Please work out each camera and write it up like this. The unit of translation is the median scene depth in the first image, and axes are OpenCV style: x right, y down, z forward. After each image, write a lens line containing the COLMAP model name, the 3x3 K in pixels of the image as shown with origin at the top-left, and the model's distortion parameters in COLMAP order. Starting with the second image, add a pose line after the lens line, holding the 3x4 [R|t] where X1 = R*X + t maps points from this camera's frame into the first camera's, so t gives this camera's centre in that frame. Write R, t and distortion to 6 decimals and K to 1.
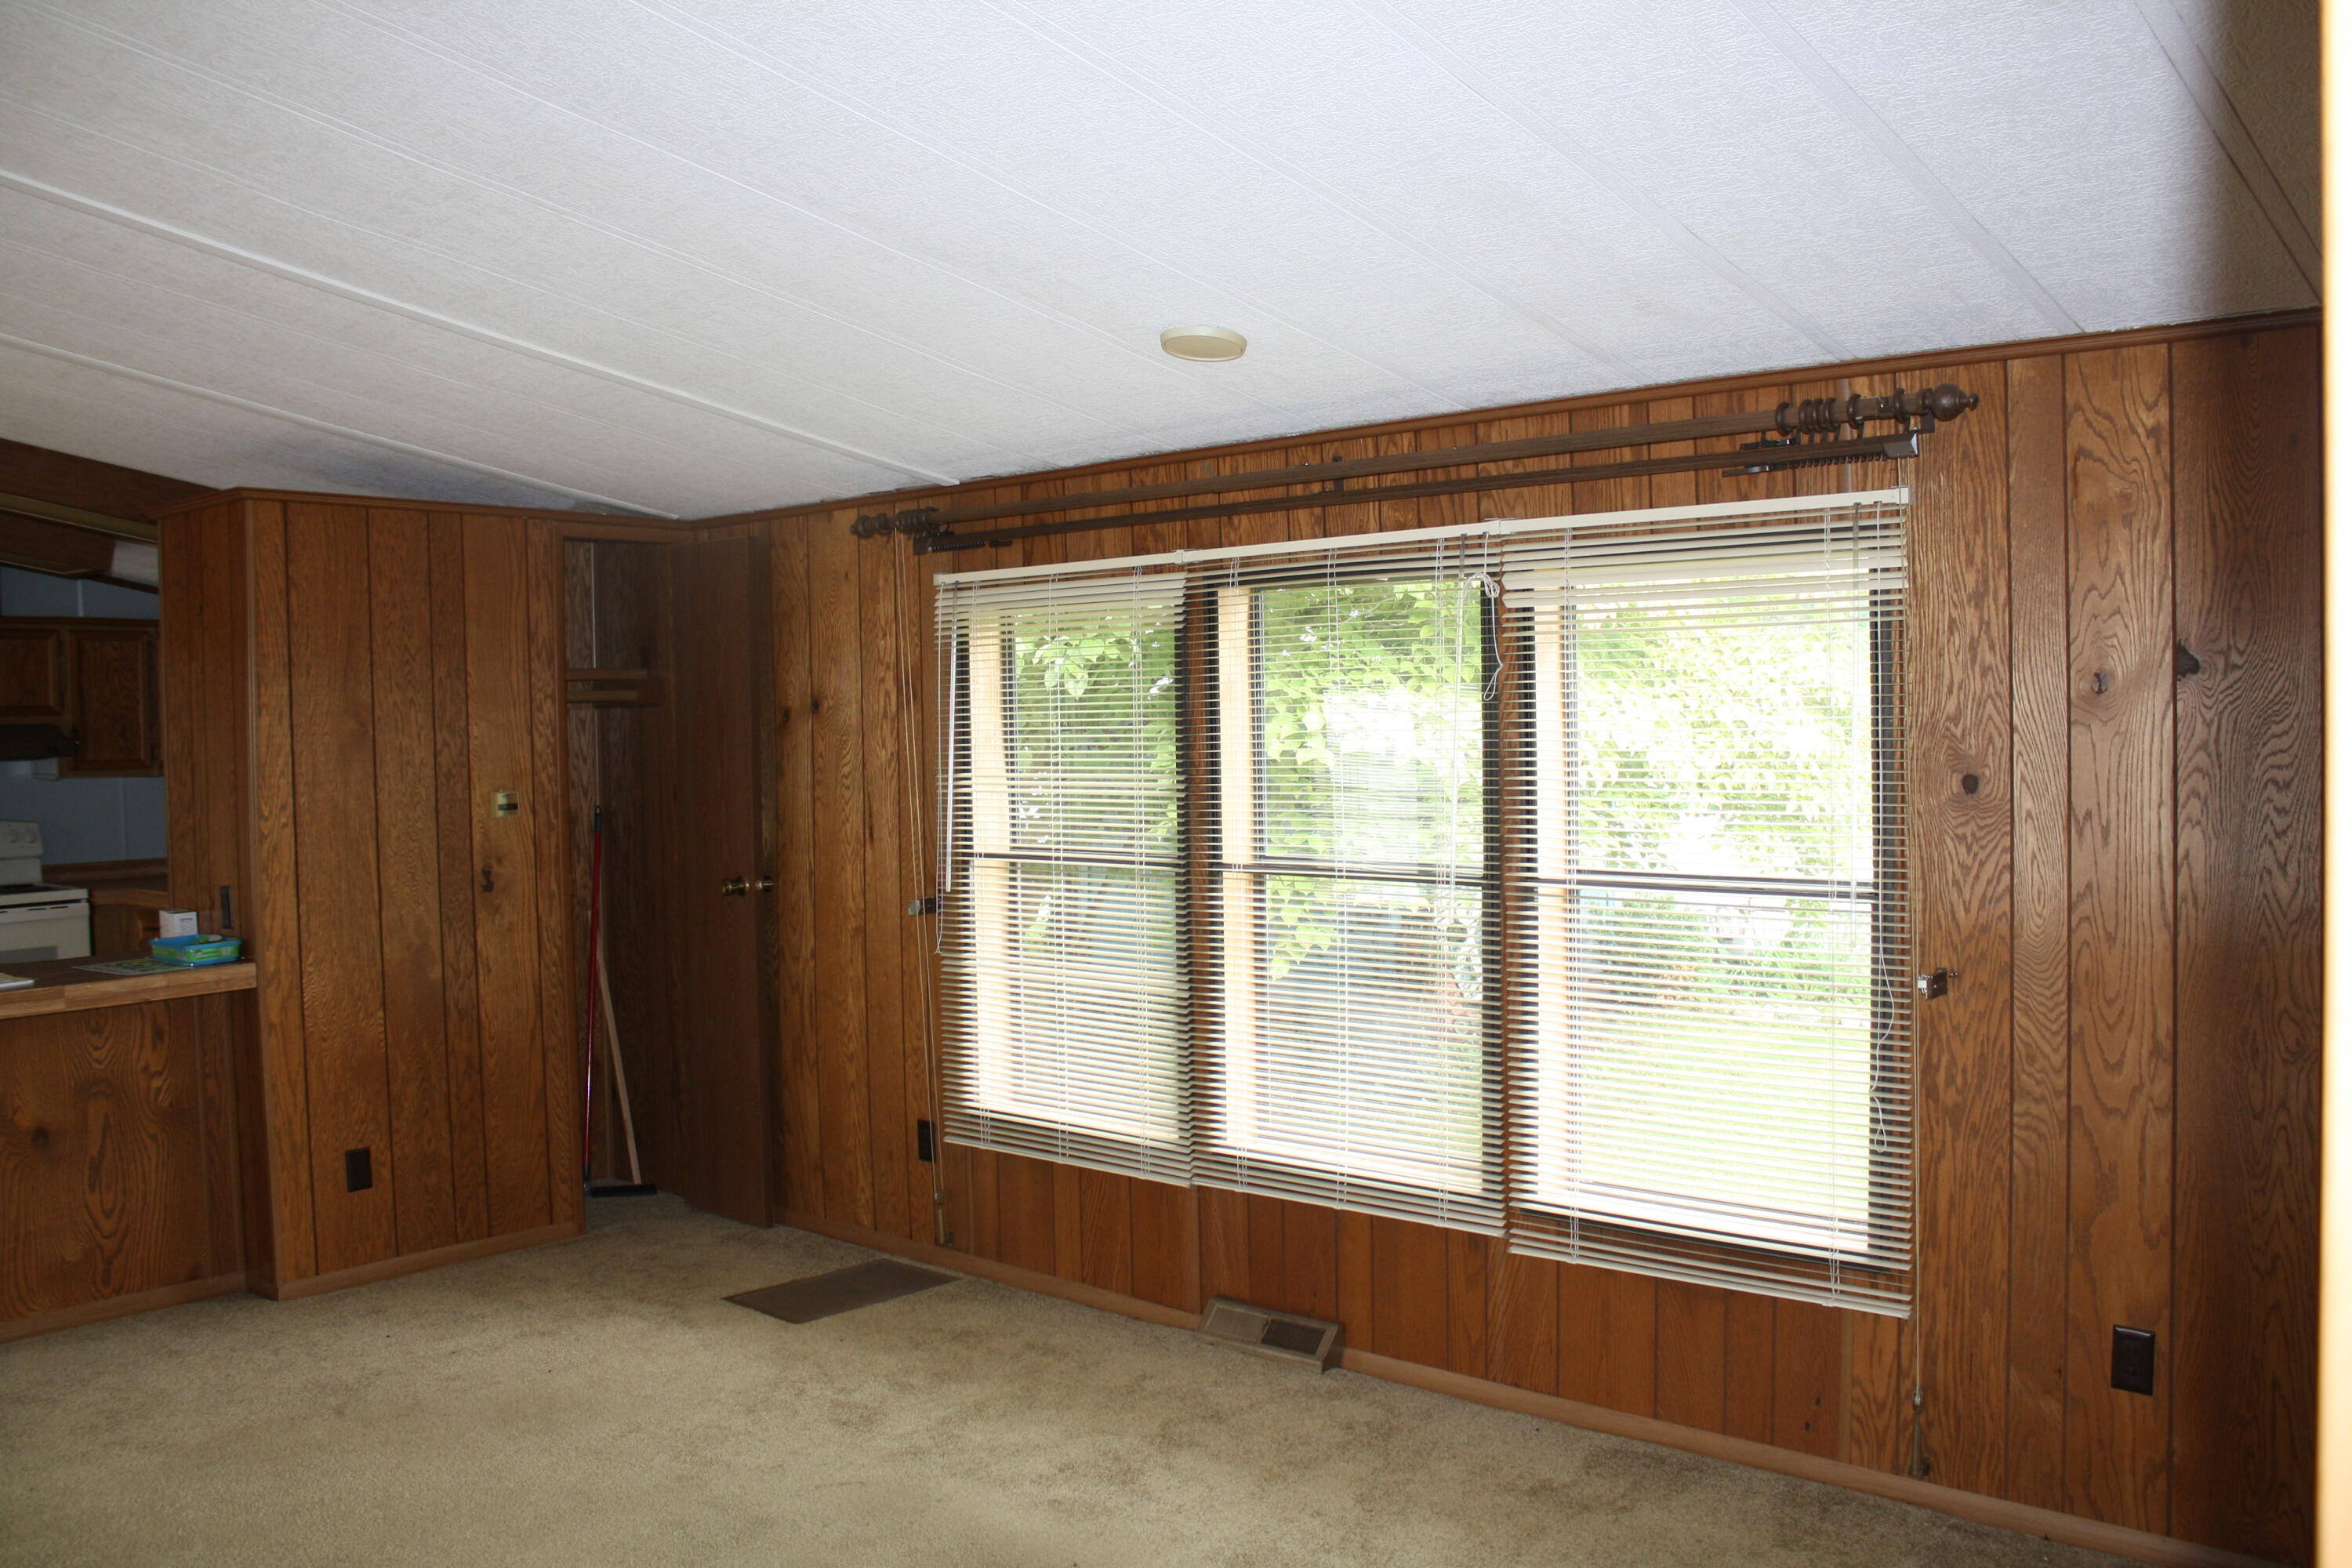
lens RADIAL K [[1964.4, 0, 1192.2], [0, 1964.4, 769.7], [0, 0, 1]] dist [-0.177000, 0.163744]
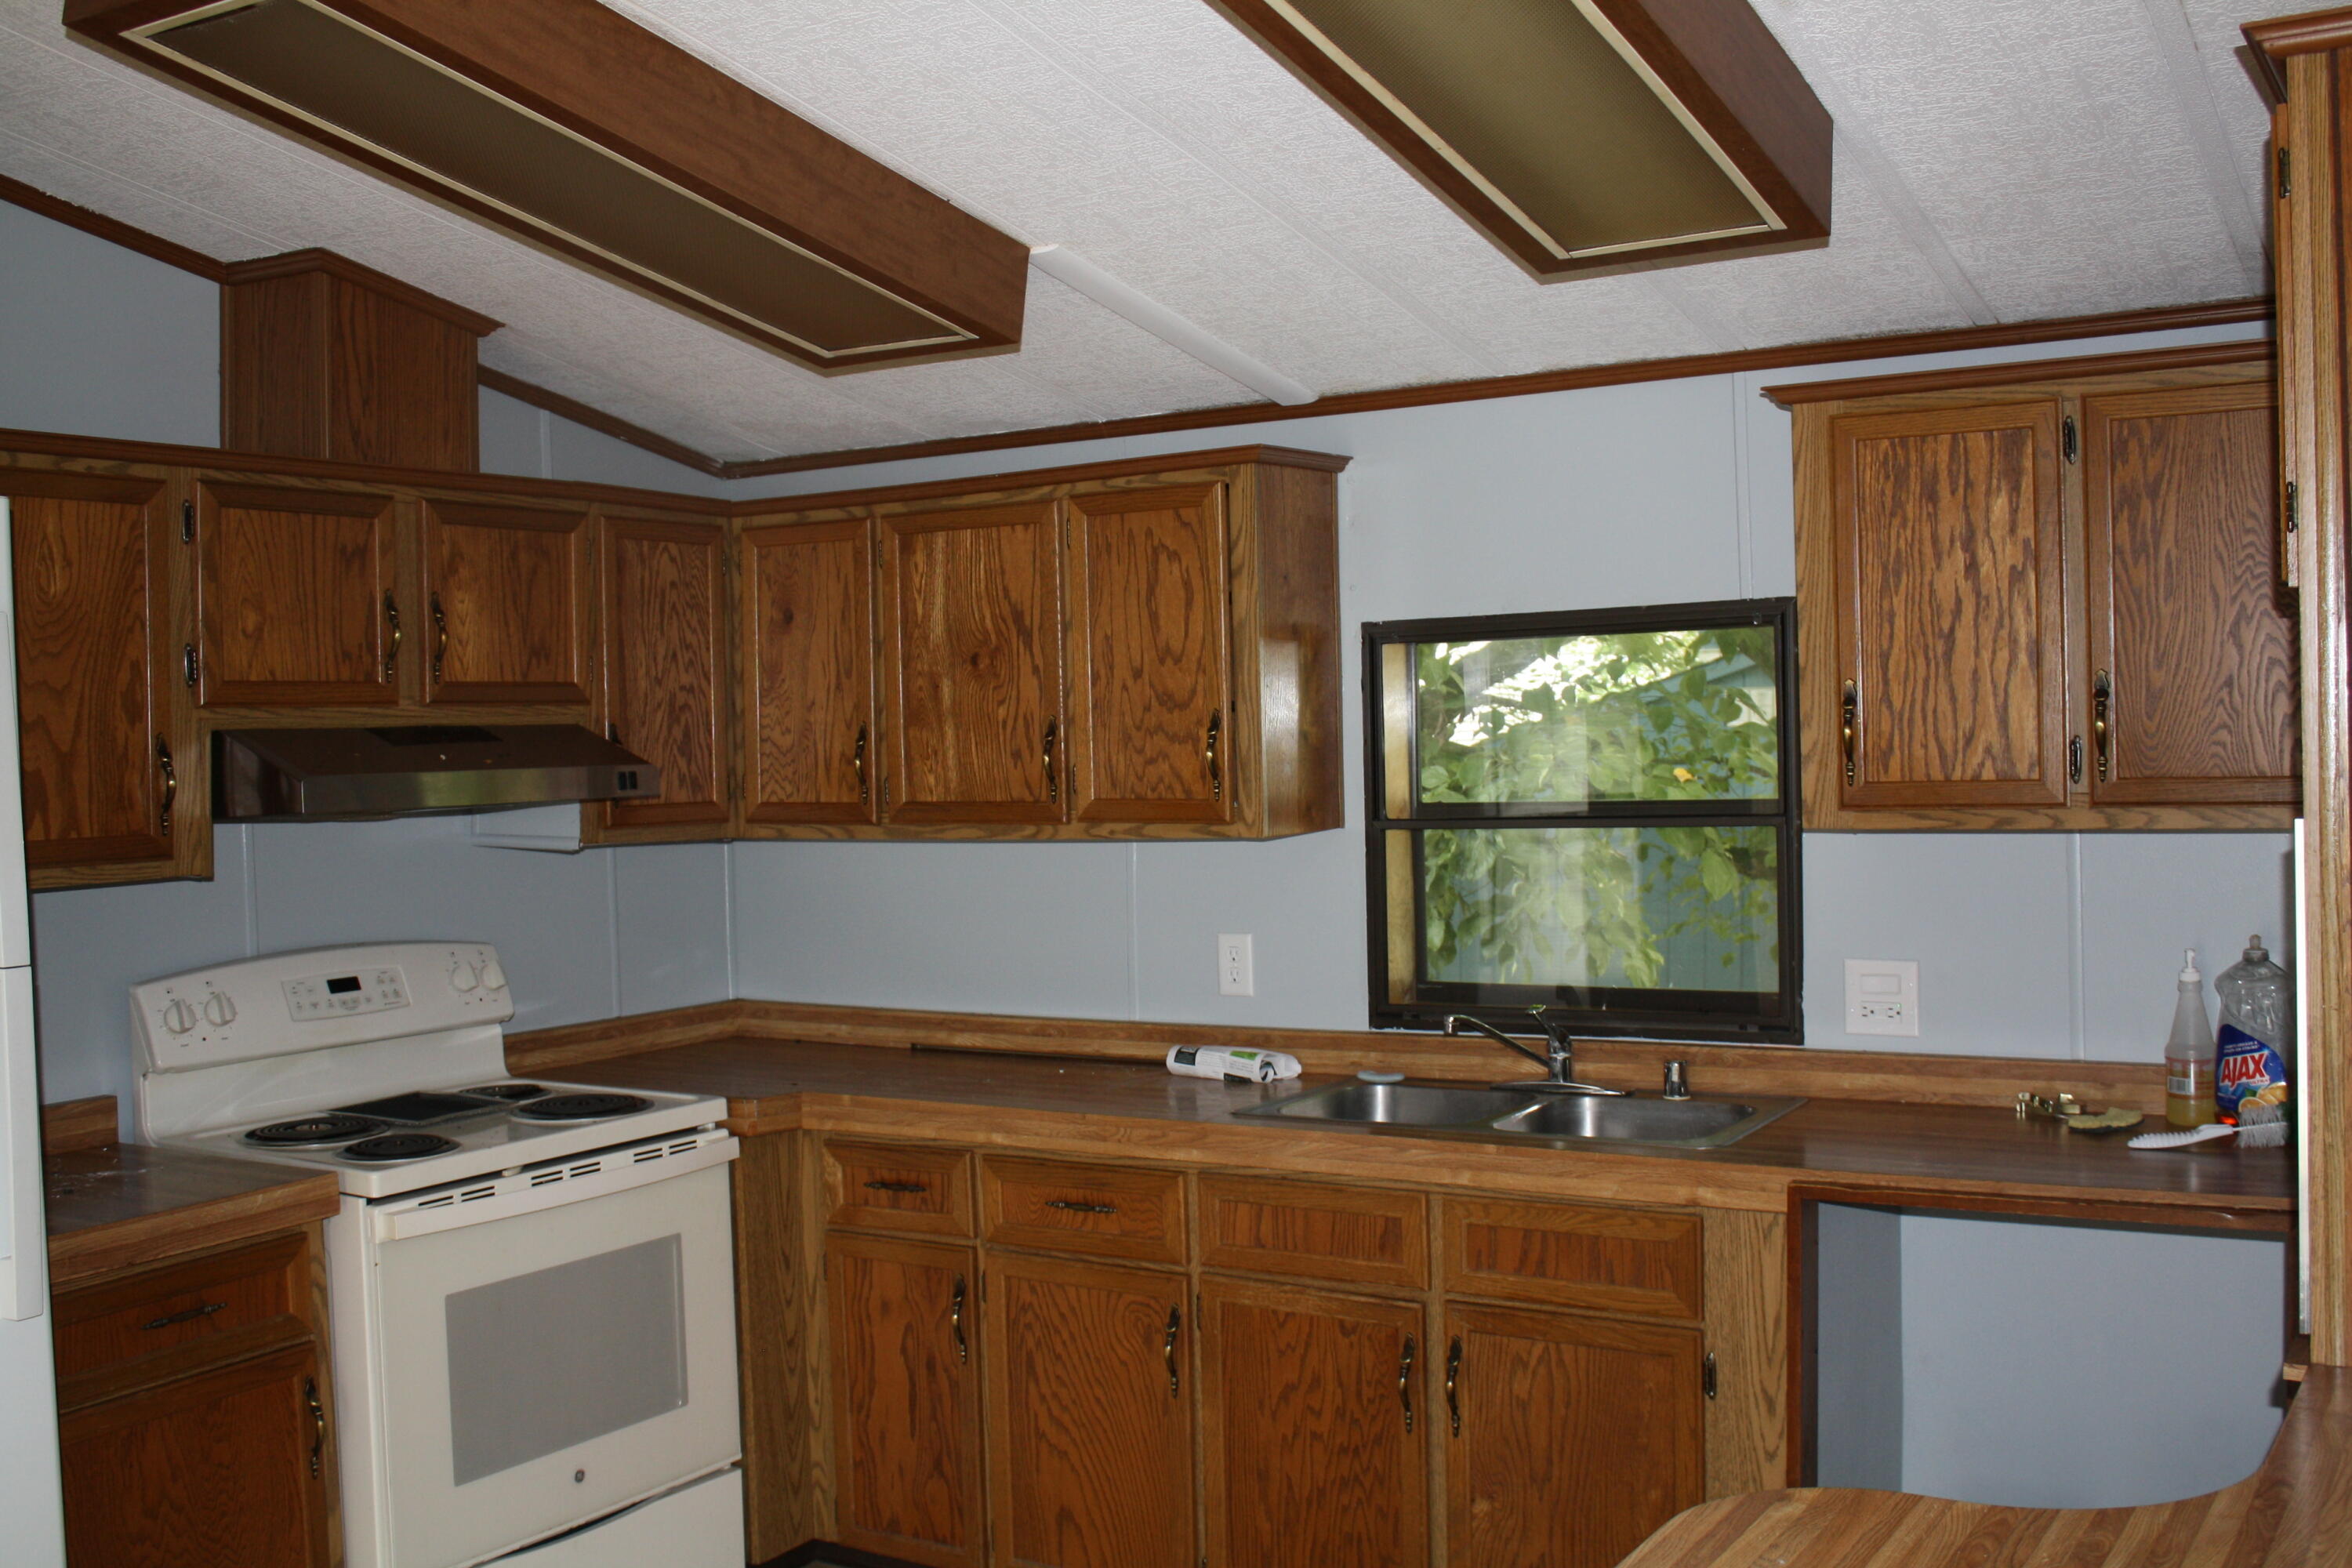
lens RADIAL K [[2280.4, 0, 1192.4], [0, 2280.4, 782.3], [0, 0, 1]] dist [-0.144066, 0.151630]
pose [[0.986999, -0.006260, 0.160607, -0.951623], [0.008451, 0.999880, -0.012965, -0.003903], [-0.160507, 0.014154, 0.986933, 0.781821]]
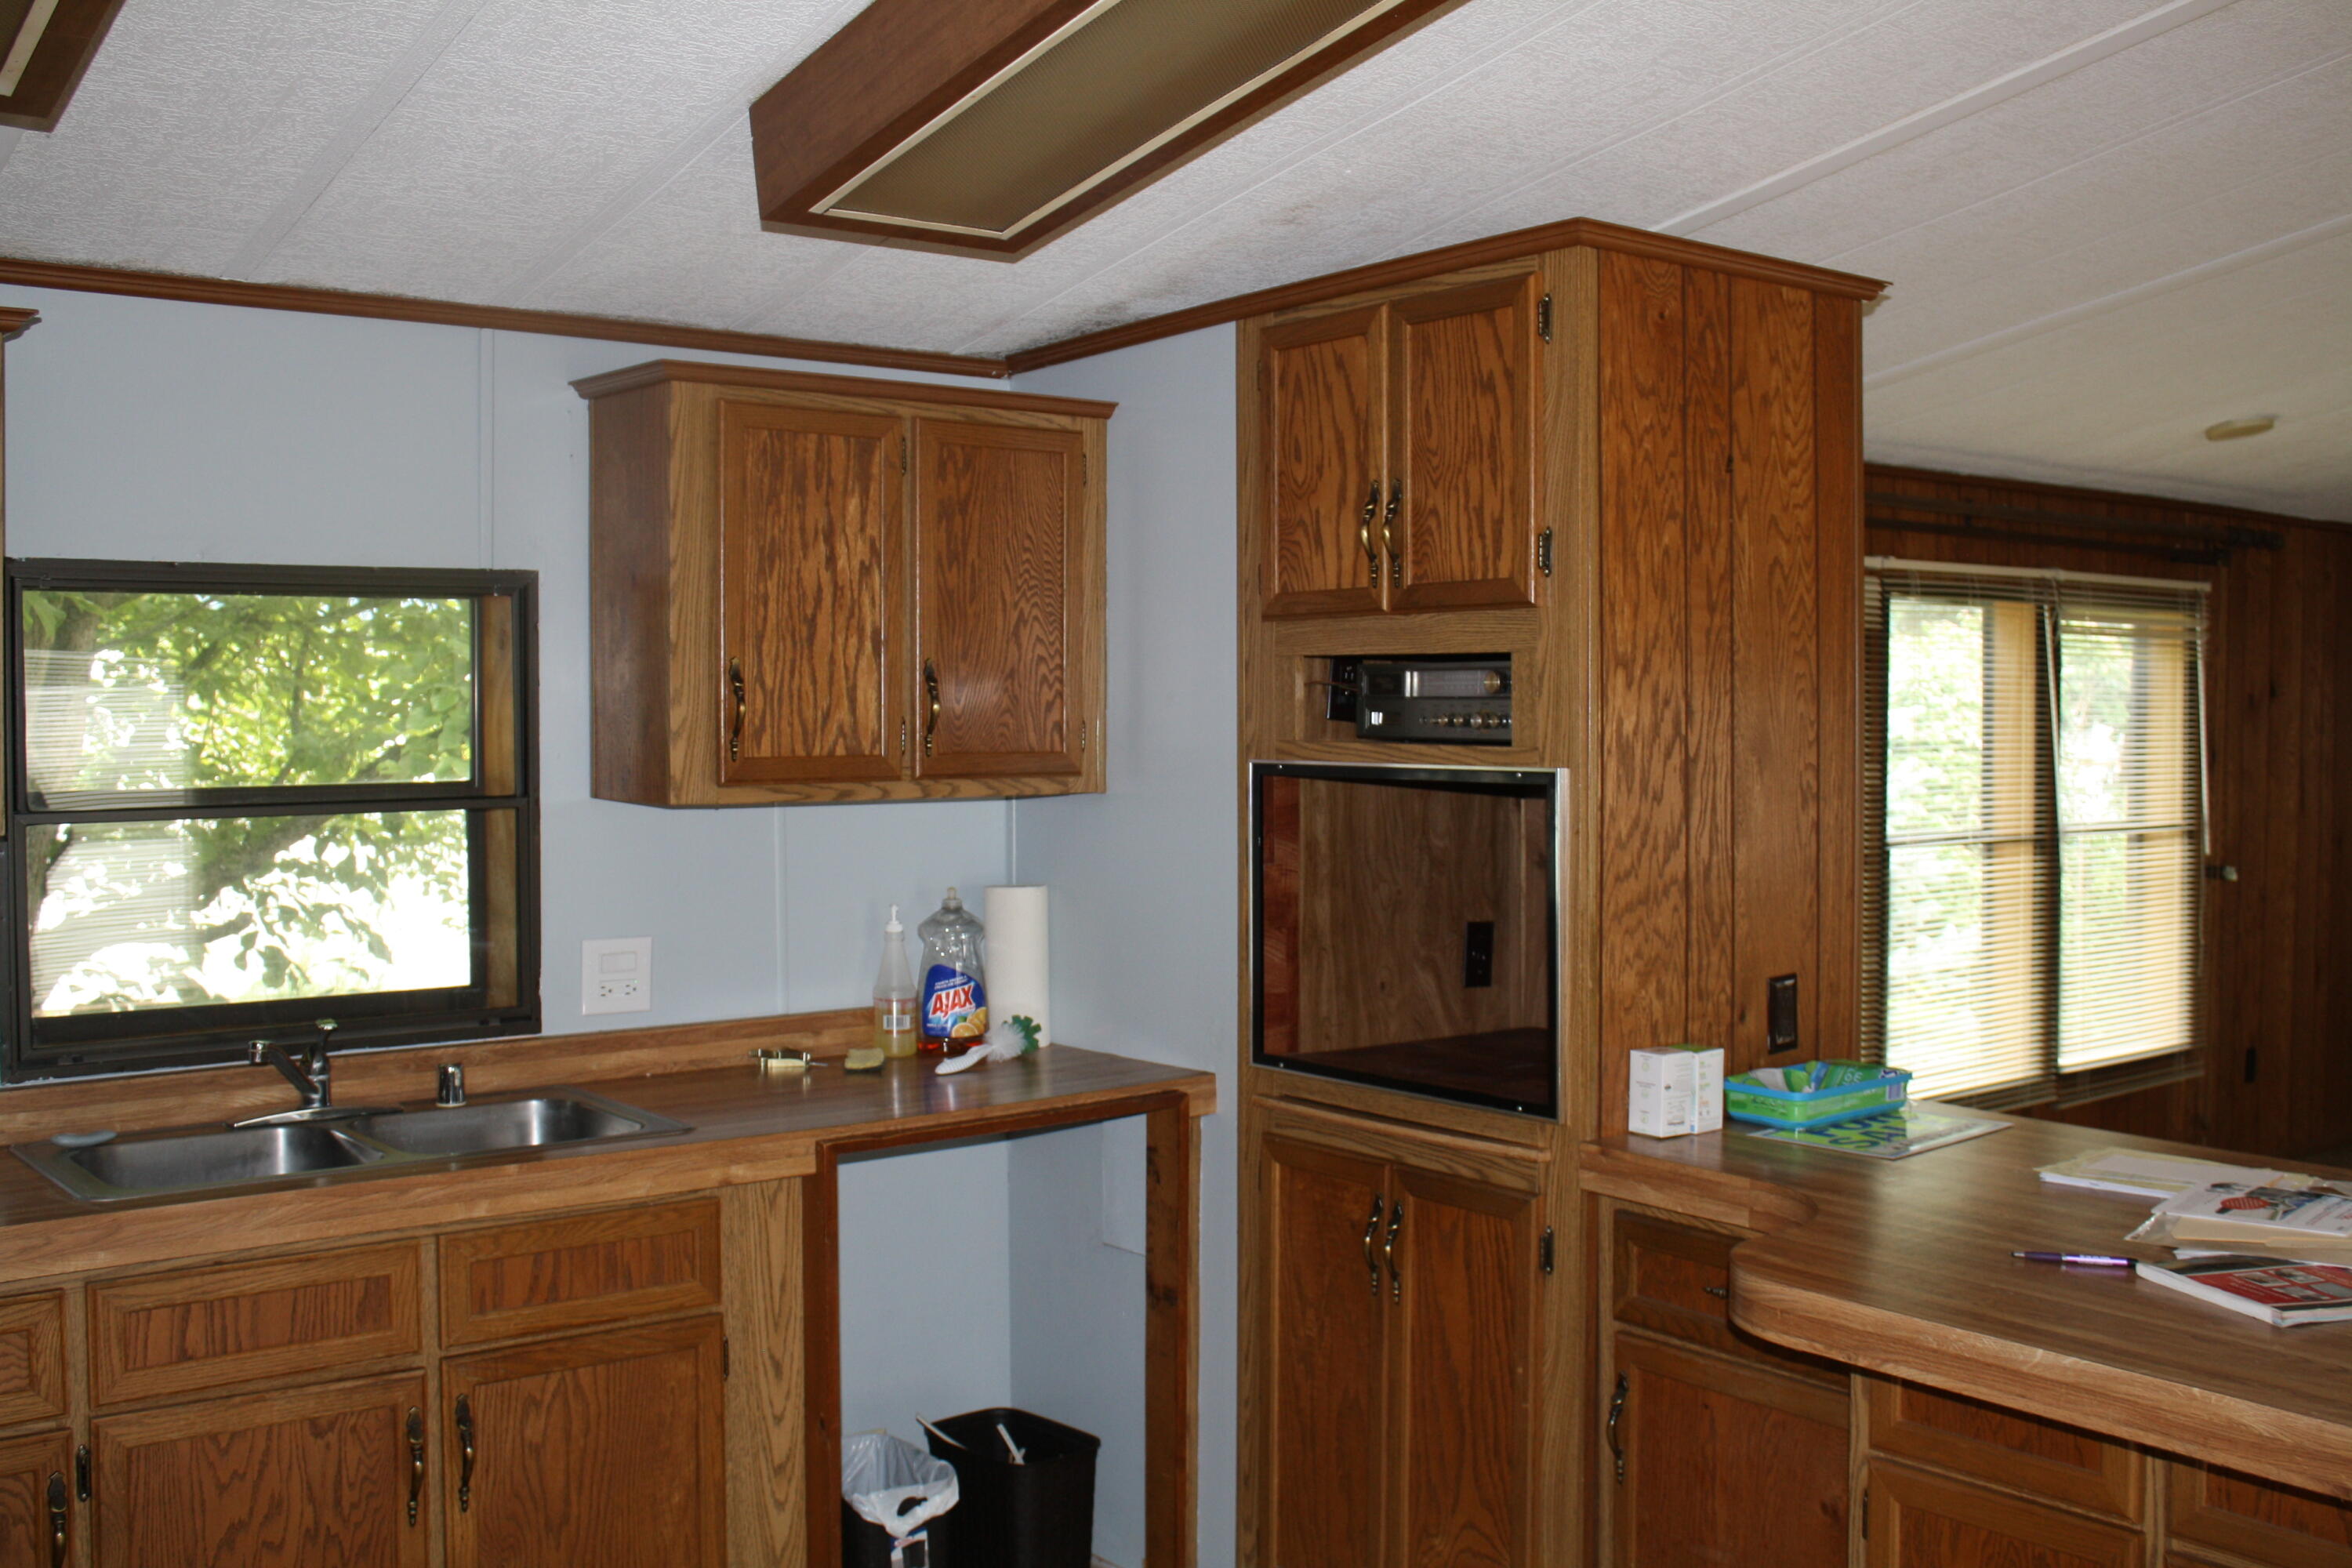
lens RADIAL K [[2280.4, 0, 1192.4], [0, 2280.4, 782.3], [0, 0, 1]] dist [-0.144066, 0.151630]
pose [[0.182253, -0.007992, 0.983219, -1.342184], [0.028127, 0.999600, 0.002912, -0.001352], [-0.982849, 0.027124, 0.182405, 1.185784]]
